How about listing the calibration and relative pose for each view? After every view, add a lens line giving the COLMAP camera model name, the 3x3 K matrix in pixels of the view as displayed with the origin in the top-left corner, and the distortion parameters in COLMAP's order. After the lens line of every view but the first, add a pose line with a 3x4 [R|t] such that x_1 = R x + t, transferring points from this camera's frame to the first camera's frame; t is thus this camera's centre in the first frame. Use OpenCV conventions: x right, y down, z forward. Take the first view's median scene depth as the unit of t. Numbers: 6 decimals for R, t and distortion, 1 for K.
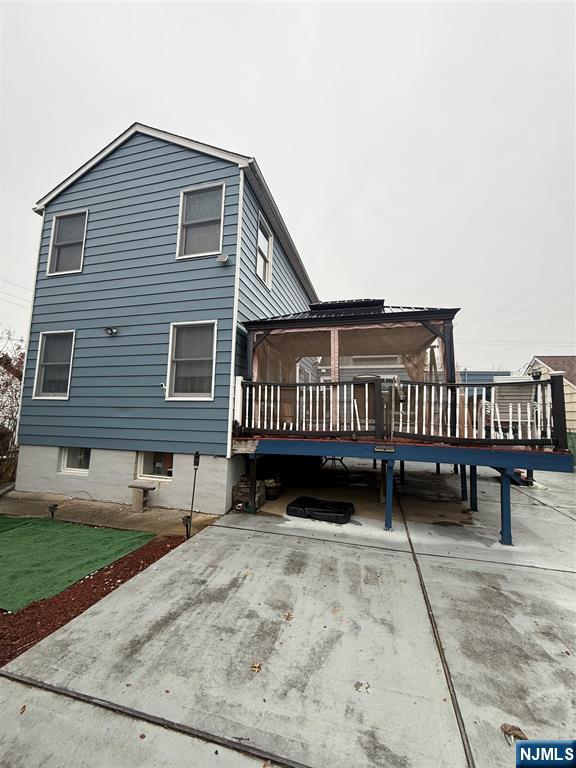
lens RADIAL K [[305.8, 0, 288.3], [0, 305.8, 381.8], [0, 0, 1]] dist [-0.001843, 0.000009]
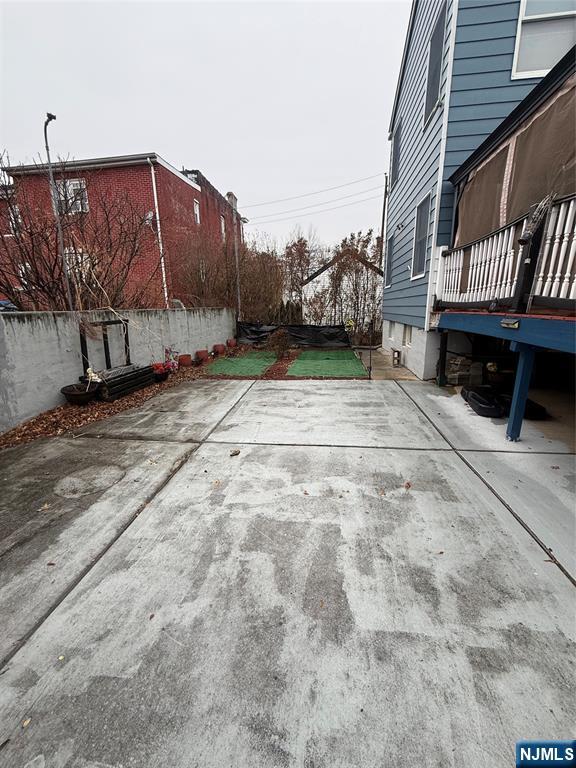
lens RADIAL K [[305.8, 0, 288.3], [0, 305.8, 381.8], [0, 0, 1]] dist [-0.001843, 0.000009]
pose [[0.130892, 0.215572, -0.967676, 1.152783], [0.130476, 0.963837, 0.232366, 0.154454], [0.982773, -0.156674, 0.098032, 0.552580]]
